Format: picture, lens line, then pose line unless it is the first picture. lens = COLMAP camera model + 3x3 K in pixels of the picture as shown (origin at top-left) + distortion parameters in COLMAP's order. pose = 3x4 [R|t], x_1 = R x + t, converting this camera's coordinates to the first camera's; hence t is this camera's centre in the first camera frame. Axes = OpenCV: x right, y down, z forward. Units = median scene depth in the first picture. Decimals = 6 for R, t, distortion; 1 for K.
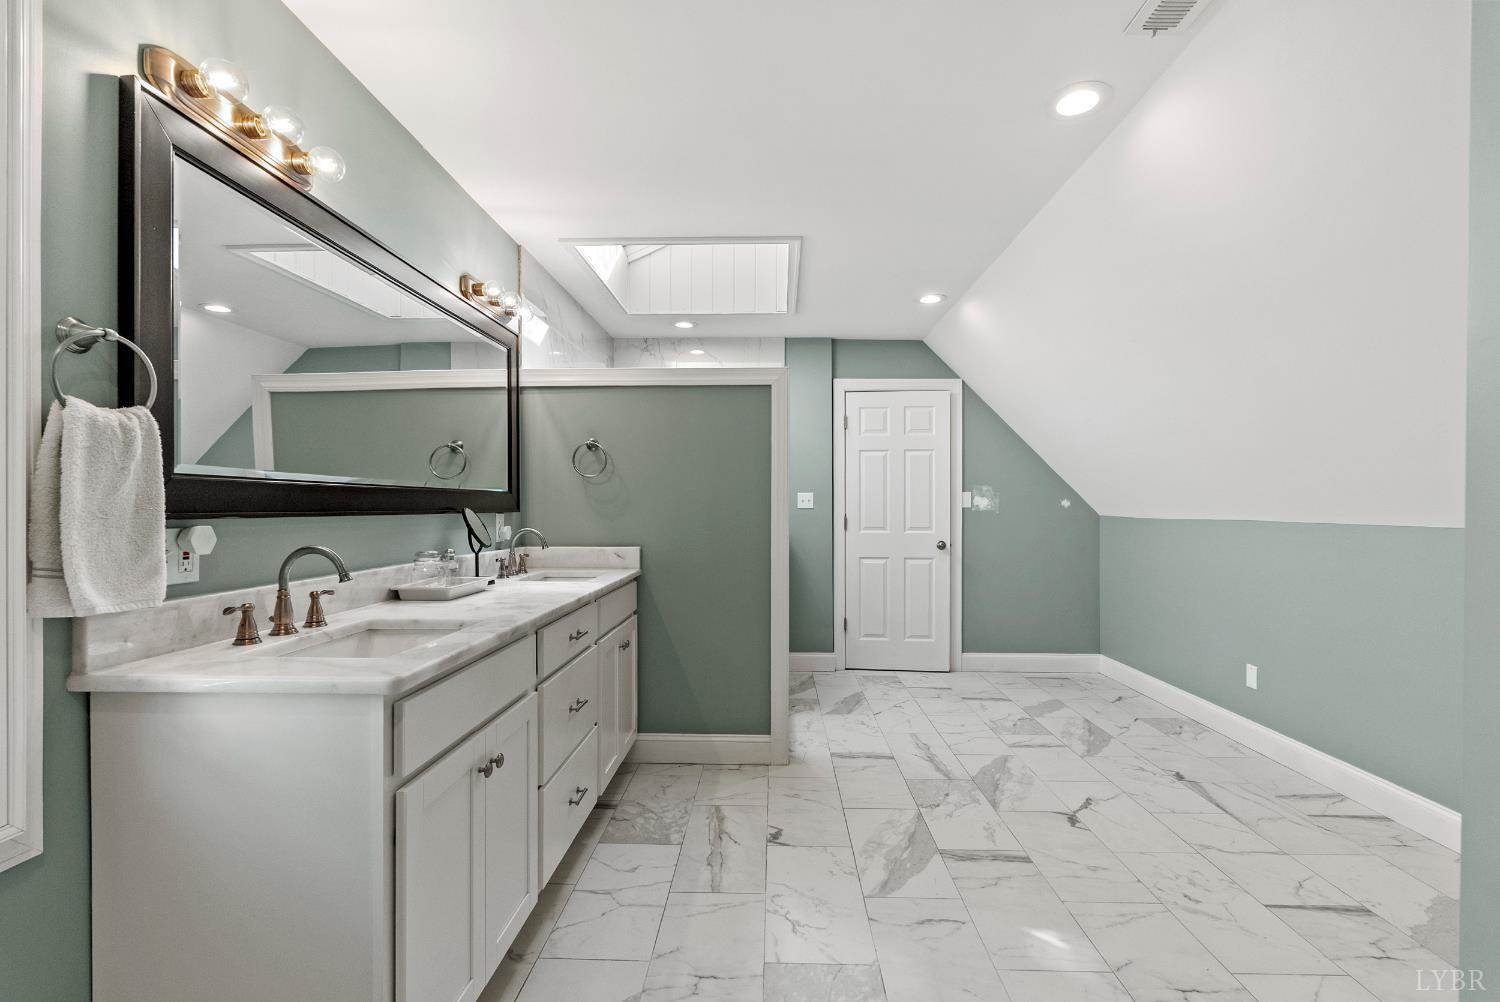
lens RADIAL K [[663.8, 0, 754.3], [0, 663.8, 498.9], [0, 0, 1]] dist [-0.000674, -0.000209]
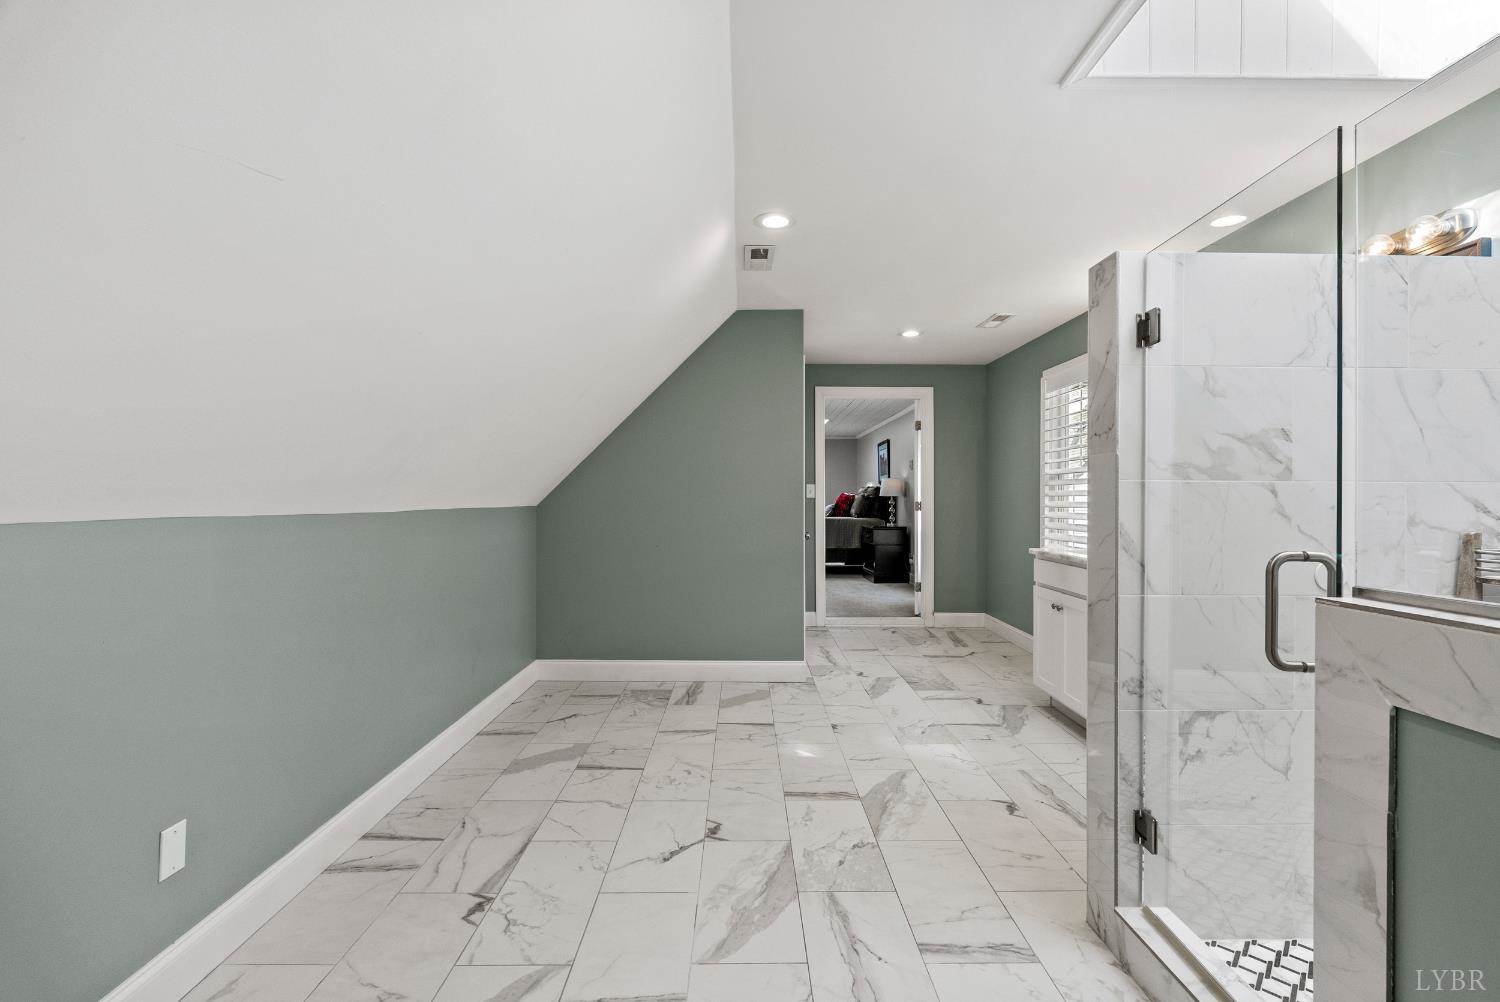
lens RADIAL K [[663.8, 0, 754.3], [0, 663.8, 498.9], [0, 0, 1]] dist [-0.000674, -0.000209]
pose [[-0.998752, -0.008177, -0.049277, 0.455742], [-0.007653, 0.999912, -0.010811, 0.026419], [0.049361, -0.010420, -0.998727, 1.868940]]
